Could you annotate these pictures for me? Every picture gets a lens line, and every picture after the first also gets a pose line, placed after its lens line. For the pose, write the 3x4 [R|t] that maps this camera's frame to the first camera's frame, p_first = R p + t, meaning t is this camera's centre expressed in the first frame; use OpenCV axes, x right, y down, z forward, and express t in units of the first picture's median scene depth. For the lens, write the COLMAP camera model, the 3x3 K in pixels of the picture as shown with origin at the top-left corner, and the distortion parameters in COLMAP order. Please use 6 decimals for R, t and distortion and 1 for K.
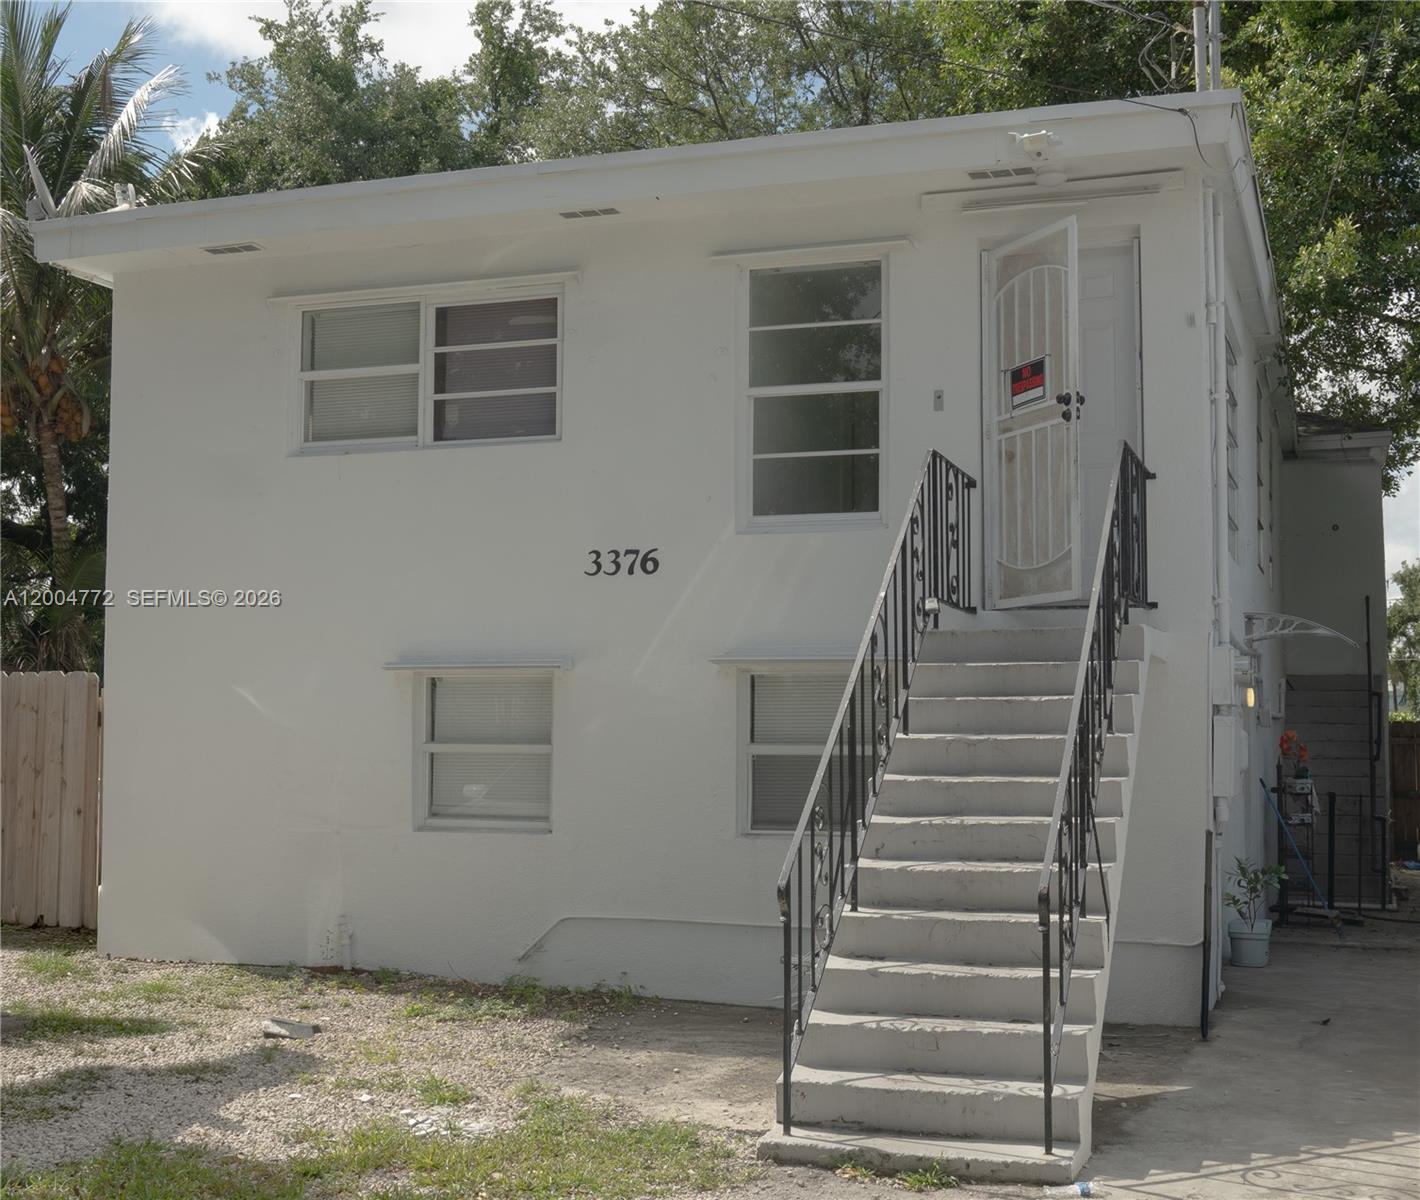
lens RADIAL K [[1645.3, 0, 709.9], [0, 1645.3, 595.2], [0, 0, 1]] dist [-0.003817, 0.000000]
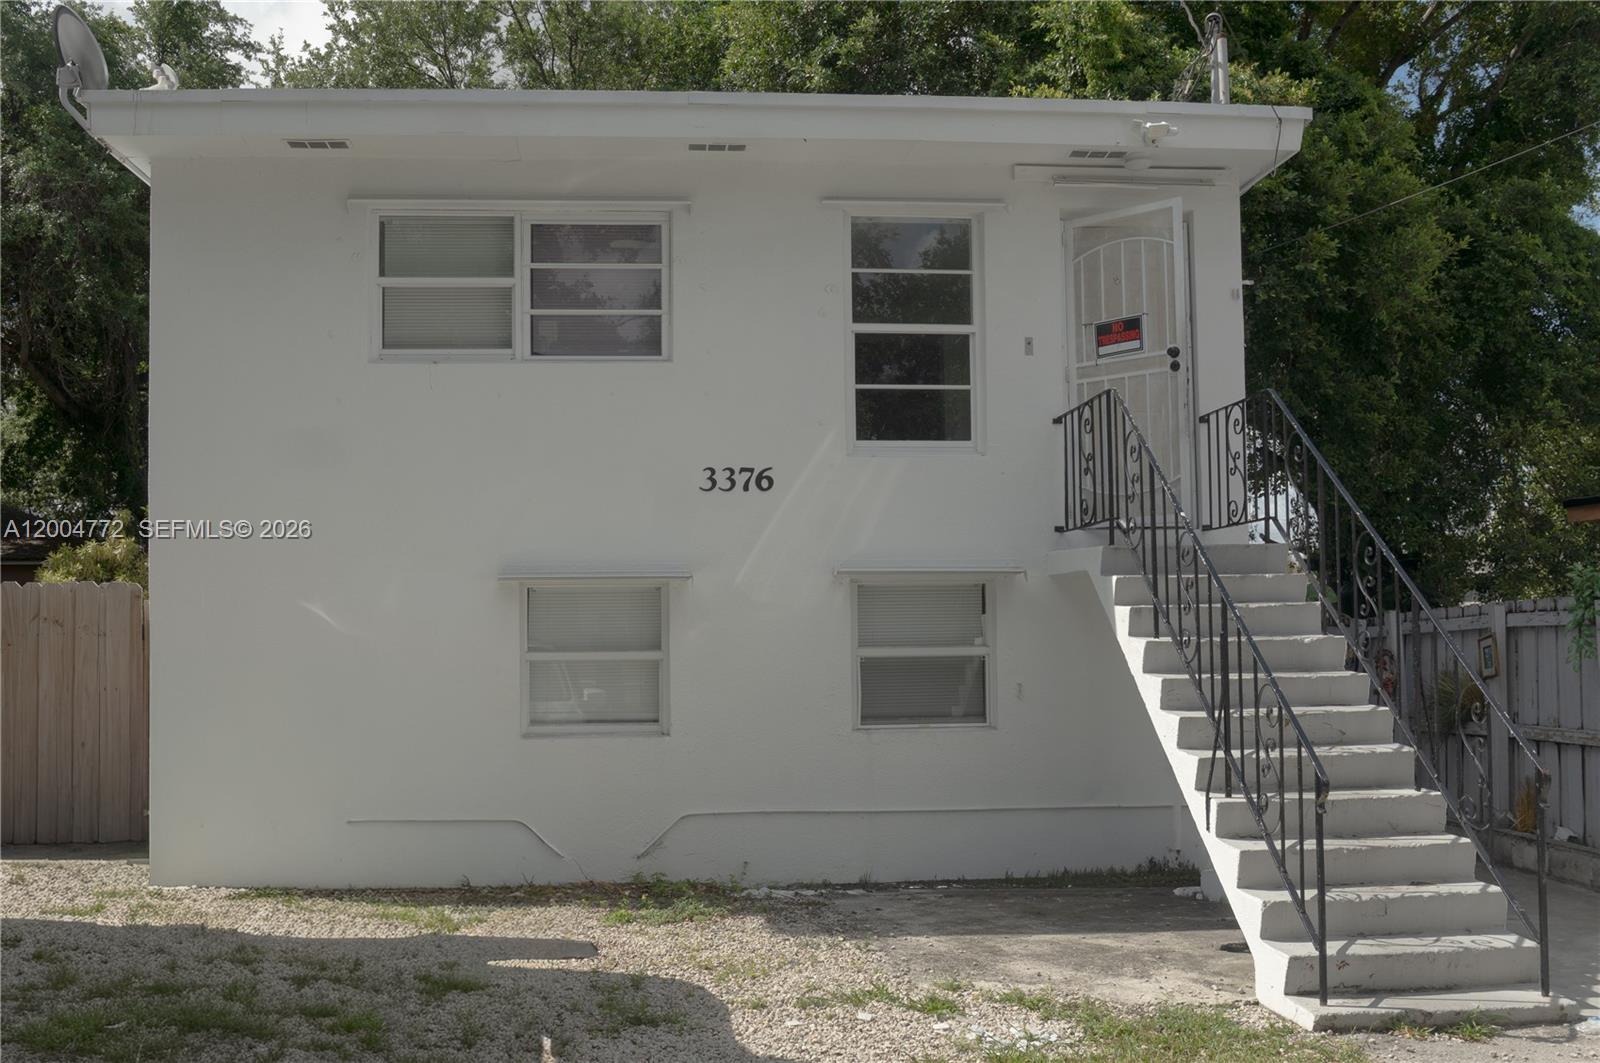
lens RADIAL K [[1363.5, 0, 796.9], [0, 1363.5, 541.8], [0, 0, 1]] dist [-0.038246, 0.026344]
pose [[0.929653, 0.010631, 0.368283, -0.342780], [-0.017892, 0.999707, 0.016307, 0.005433], [-0.368001, -0.021749, 0.929571, 0.164458]]
